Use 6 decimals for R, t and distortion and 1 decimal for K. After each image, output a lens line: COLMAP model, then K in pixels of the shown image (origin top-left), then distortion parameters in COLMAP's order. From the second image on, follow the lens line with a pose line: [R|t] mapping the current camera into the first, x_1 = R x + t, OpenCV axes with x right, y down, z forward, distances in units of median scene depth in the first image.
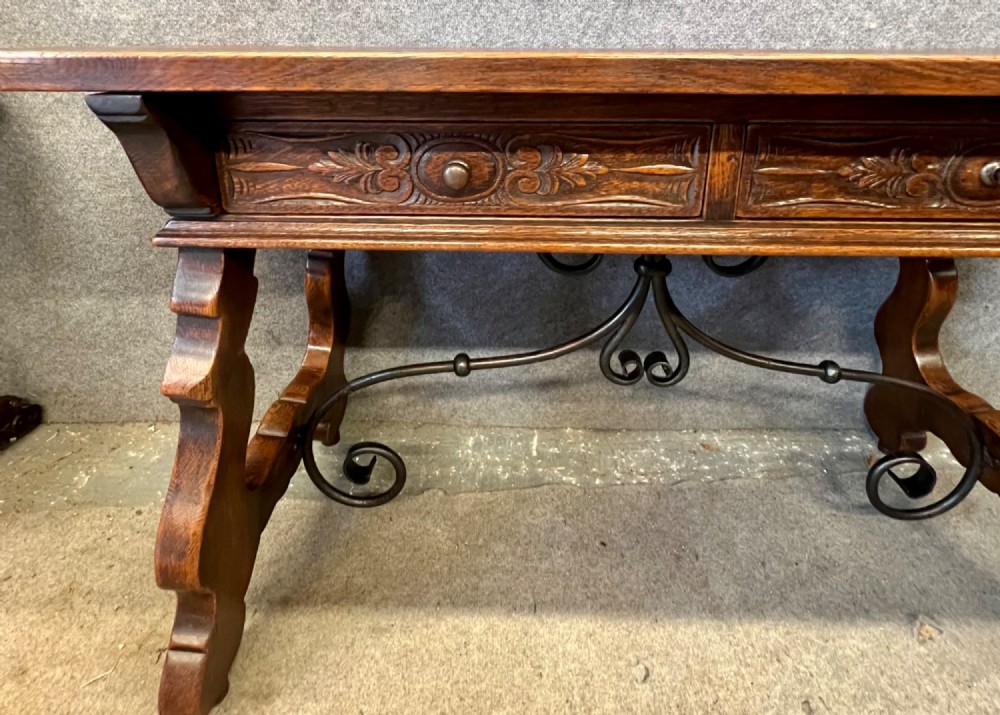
lens RADIAL K [[555.4, 0, 497.7], [0, 555.4, 216.4], [0, 0, 1]] dist [-0.003629, 0.001134]
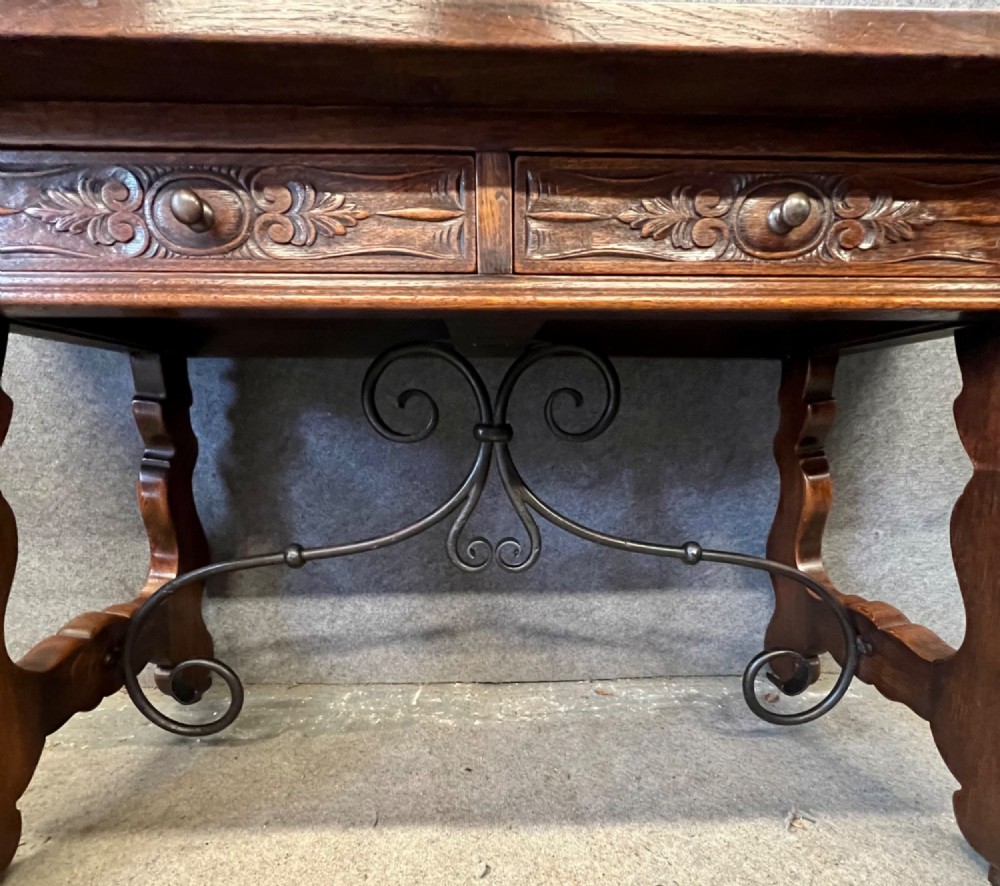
lens RADIAL K [[564.6, 0, 500.9], [0, 564.6, 566.6], [0, 0, 1]] dist [-0.002569, 0.000364]
pose [[0.998367, -0.019265, 0.053776, 0.193841], [0.021818, 0.998643, -0.047292, 0.294045], [-0.052792, 0.048388, 0.997432, 0.055703]]
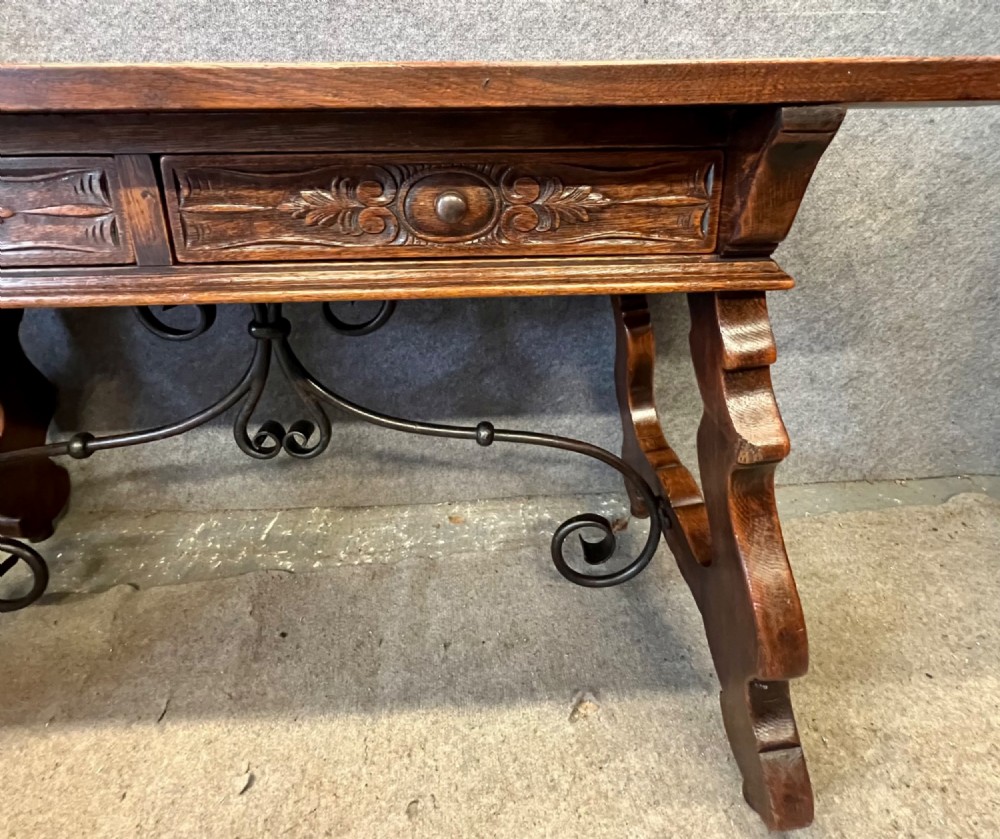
lens RADIAL K [[551.6, 0, 501.7], [0, 551.6, 277.9], [0, 0, 1]] dist [-0.004729, 0.001399]
pose [[0.997497, -0.030585, 0.063750, 0.495545], [0.032412, 0.999087, -0.027821, 0.037498], [-0.062841, 0.029817, 0.997578, 0.051340]]
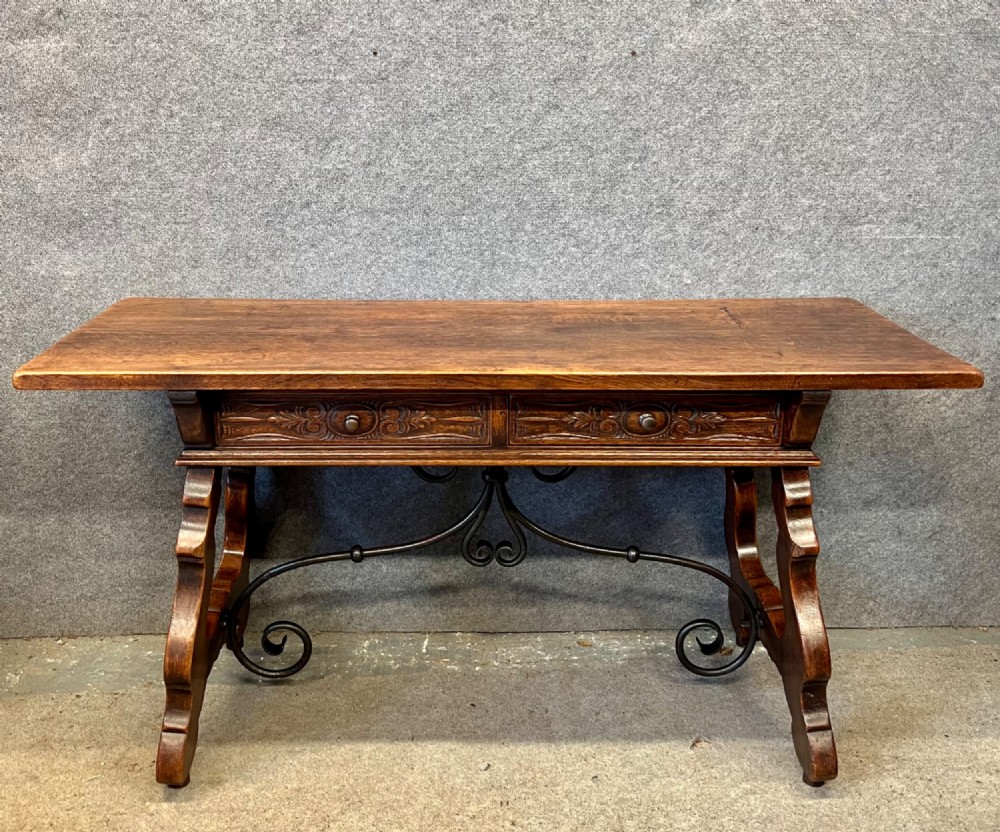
lens RADIAL K [[1045.1, 0, 482.9], [0, 1045.1, 378.3], [0, 0, 1]] dist [0.160798, -0.436566]
pose [[0.998905, -0.007398, 0.046190, 0.106035], [0.008618, 0.999618, -0.026262, -0.069471], [-0.045978, 0.026632, 0.998587, -1.320226]]
